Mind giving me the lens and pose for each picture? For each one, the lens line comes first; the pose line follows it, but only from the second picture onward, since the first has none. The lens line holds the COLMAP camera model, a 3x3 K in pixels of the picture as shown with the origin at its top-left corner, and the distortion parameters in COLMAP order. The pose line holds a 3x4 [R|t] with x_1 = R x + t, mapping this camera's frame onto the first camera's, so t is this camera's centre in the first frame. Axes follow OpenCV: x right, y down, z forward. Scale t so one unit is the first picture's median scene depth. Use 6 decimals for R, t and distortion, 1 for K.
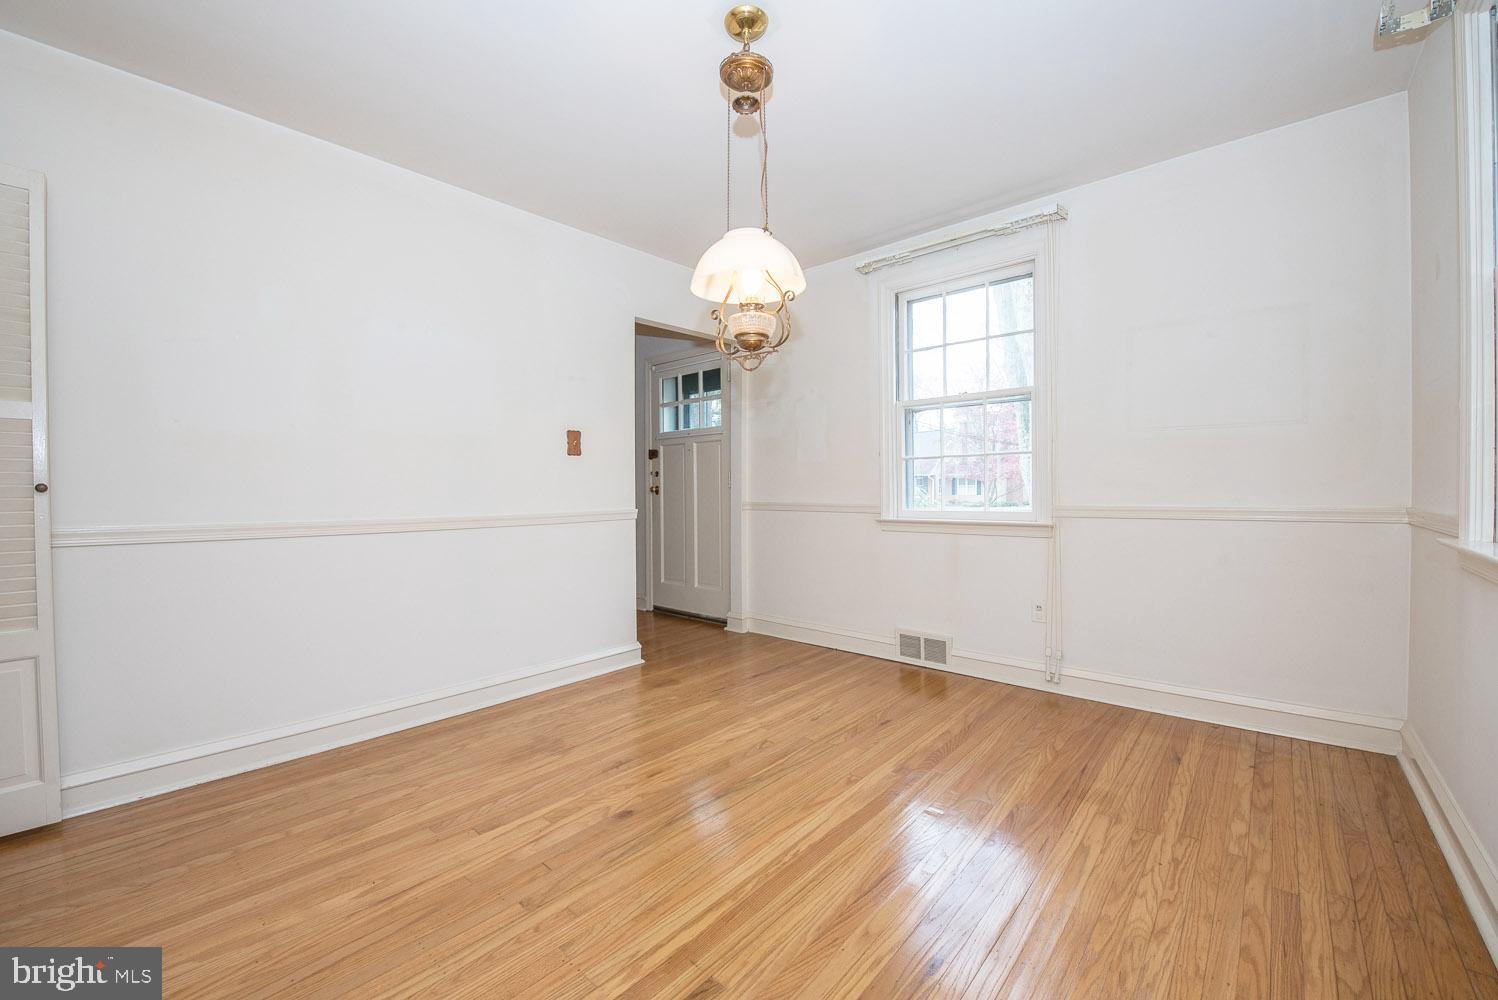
lens RADIAL K [[594.9, 0, 749.0], [0, 594.9, 500.0], [0, 0, 1]] dist [-0.010646, -0.005220]
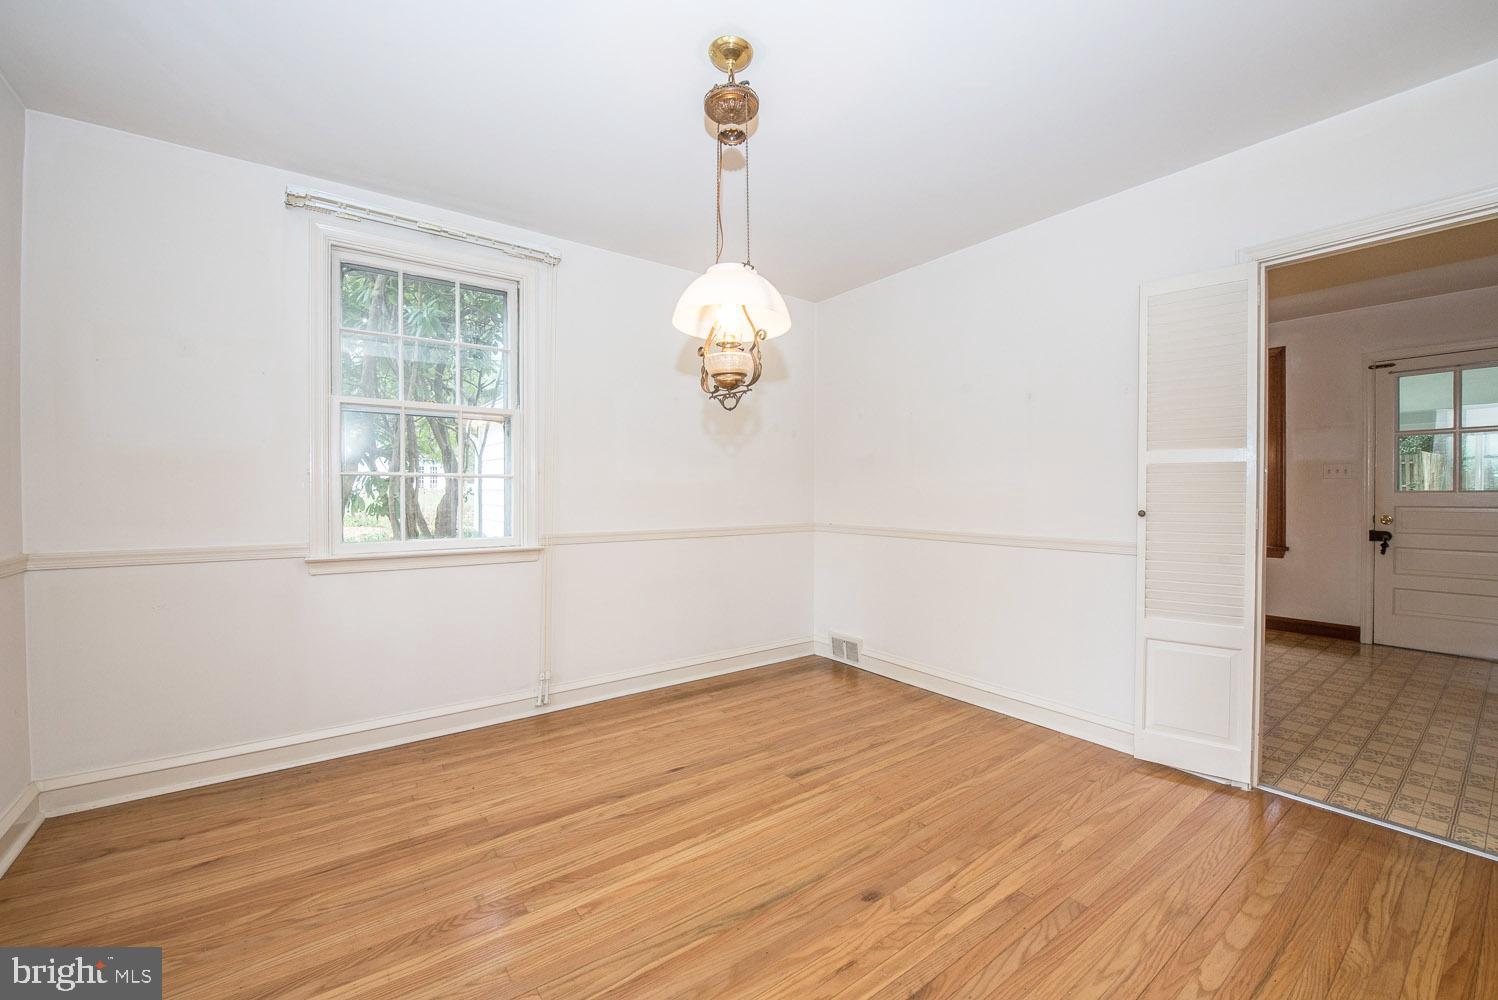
lens RADIAL K [[594.9, 0, 749.0], [0, 594.9, 500.0], [0, 0, 1]] dist [-0.010646, -0.005220]
pose [[-0.977833, 0.008795, 0.209203, -0.198112], [0.014773, 0.999525, 0.027032, -0.082412], [-0.208866, 0.029523, -0.977499, 1.686961]]
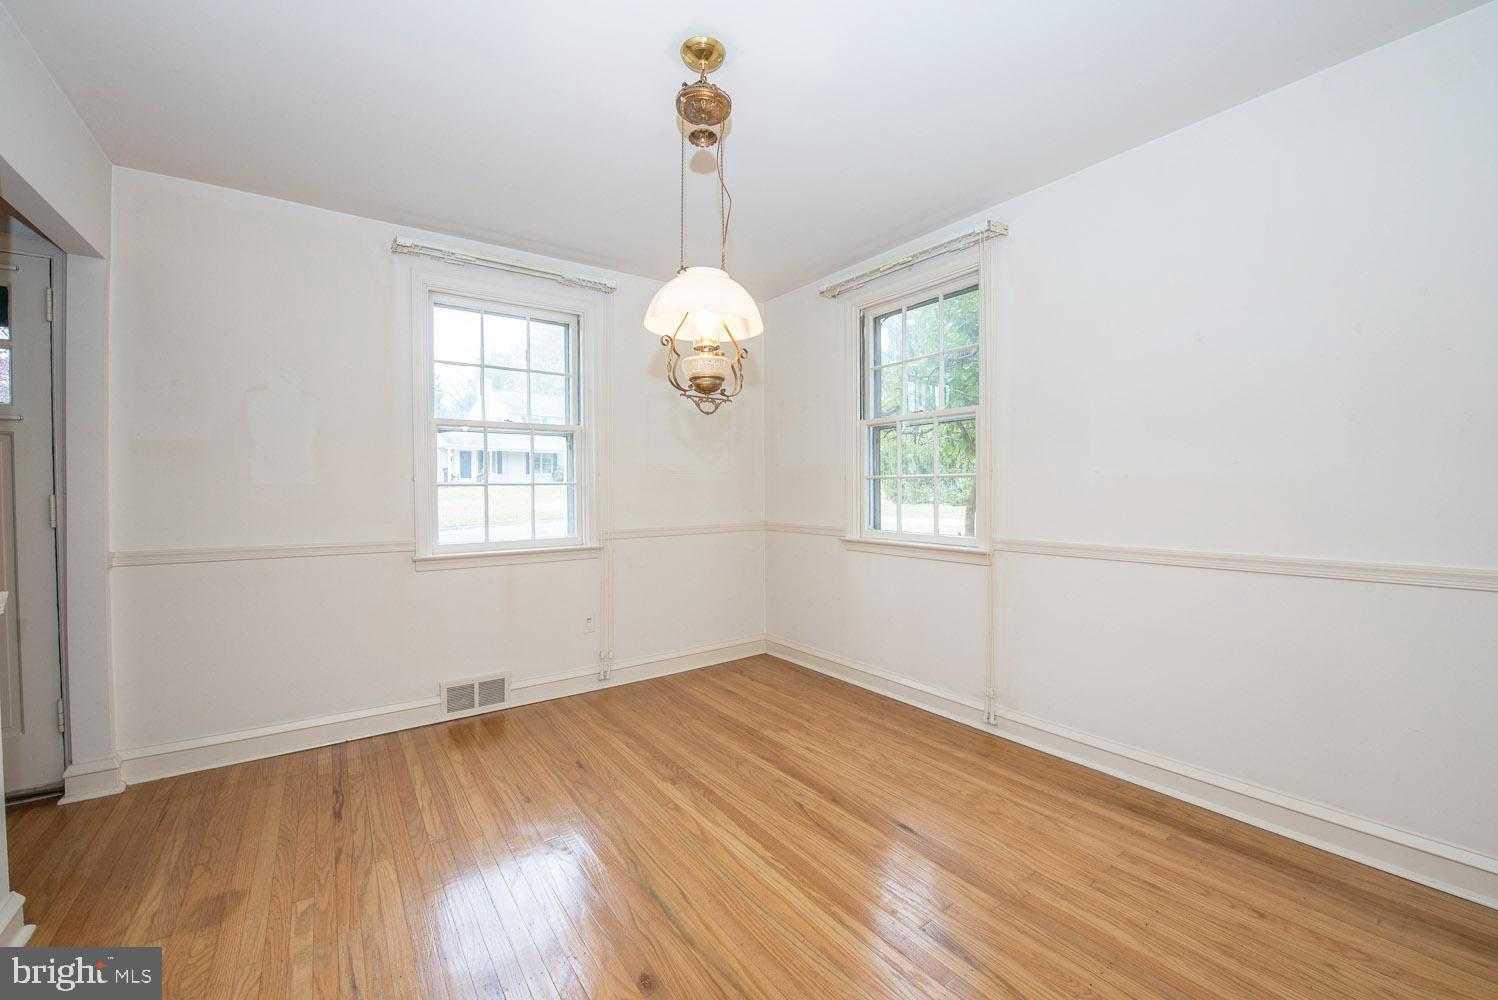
lens RADIAL K [[594.9, 0, 749.0], [0, 594.9, 500.0], [0, 0, 1]] dist [-0.010646, -0.005220]
pose [[0.221025, -0.009029, 0.975226, -0.802719], [0.022592, 0.999736, 0.004136, -0.068950], [-0.975006, 0.021118, 0.221171, 0.623005]]
